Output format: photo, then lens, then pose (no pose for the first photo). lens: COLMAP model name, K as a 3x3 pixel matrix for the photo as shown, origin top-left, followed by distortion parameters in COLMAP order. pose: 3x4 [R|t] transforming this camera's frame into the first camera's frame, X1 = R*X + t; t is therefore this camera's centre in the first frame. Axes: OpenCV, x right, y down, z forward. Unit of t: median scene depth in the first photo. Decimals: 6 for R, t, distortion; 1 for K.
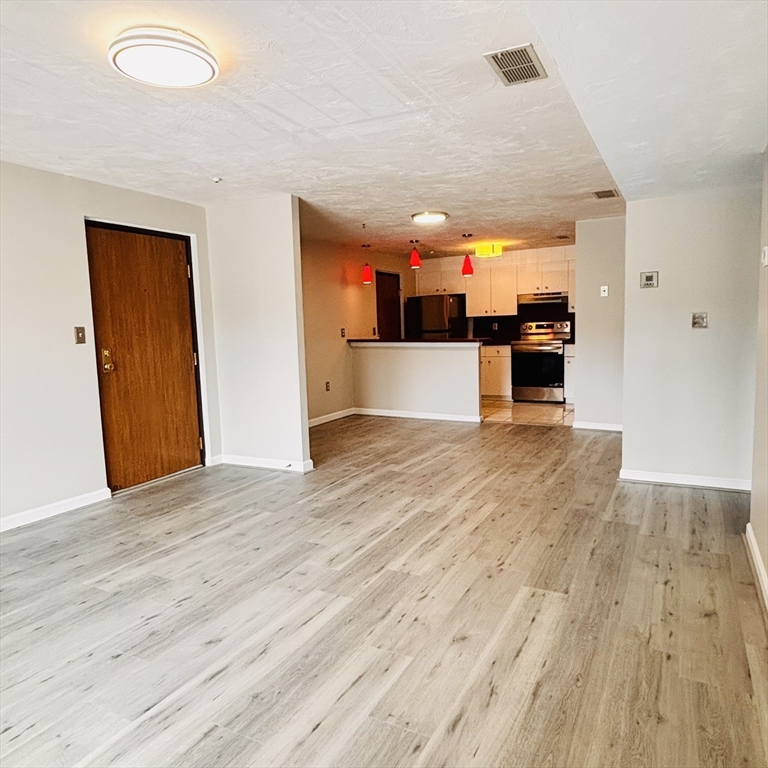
lens RADIAL K [[556.7, 0, 385.8], [0, 556.7, 383.1], [0, 0, 1]] dist [0.014131, -0.018920]
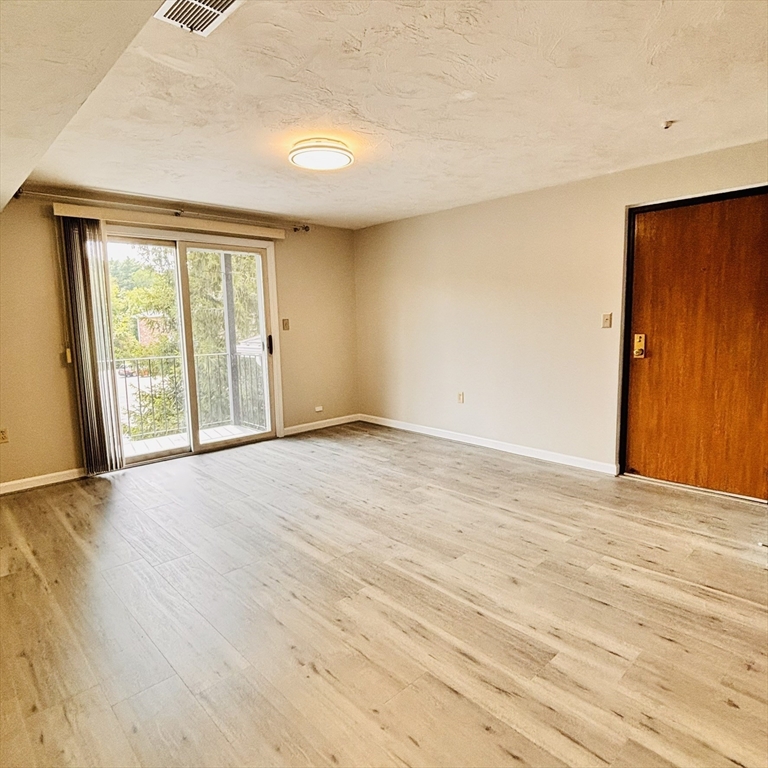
lens RADIAL K [[496.9, 0, 389.7], [0, 496.9, 384.2], [0, 0, 1]] dist [0.000008, -0.002930]
pose [[-0.314706, 0.161191, -0.935402, 0.639471], [-0.073476, 0.978381, 0.193317, -0.146429], [0.946341, 0.129568, -0.296059, 1.104023]]
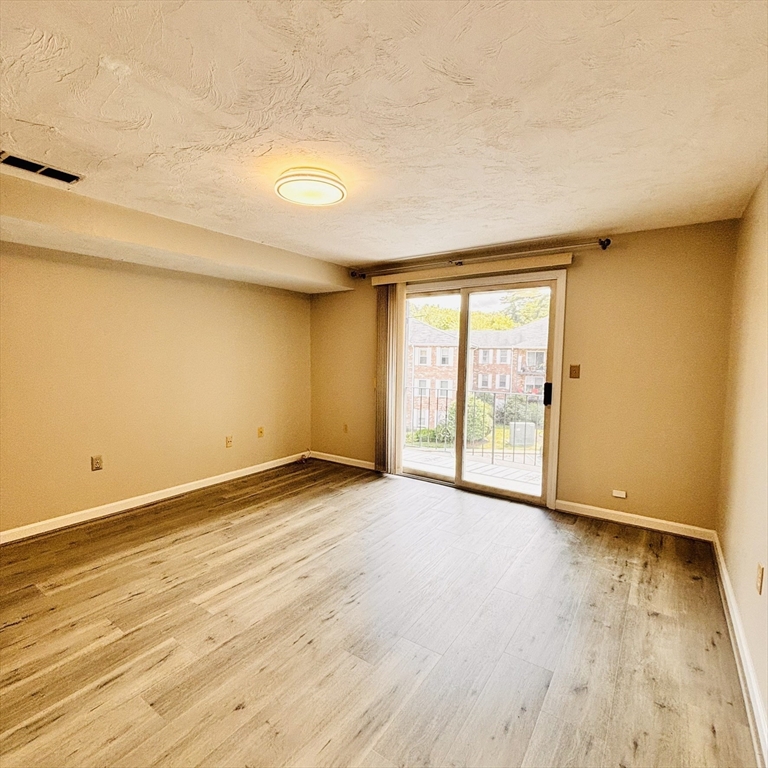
lens RADIAL K [[414.4, 0, 377.8], [0, 414.4, 381.8], [0, 0, 1]] dist [0.003213, -0.001116]
pose [[-0.991332, 0.009934, 0.131005, -0.463234], [0.032799, 0.984279, 0.173550, -0.172921], [-0.127222, 0.176343, -0.976073, 1.385827]]
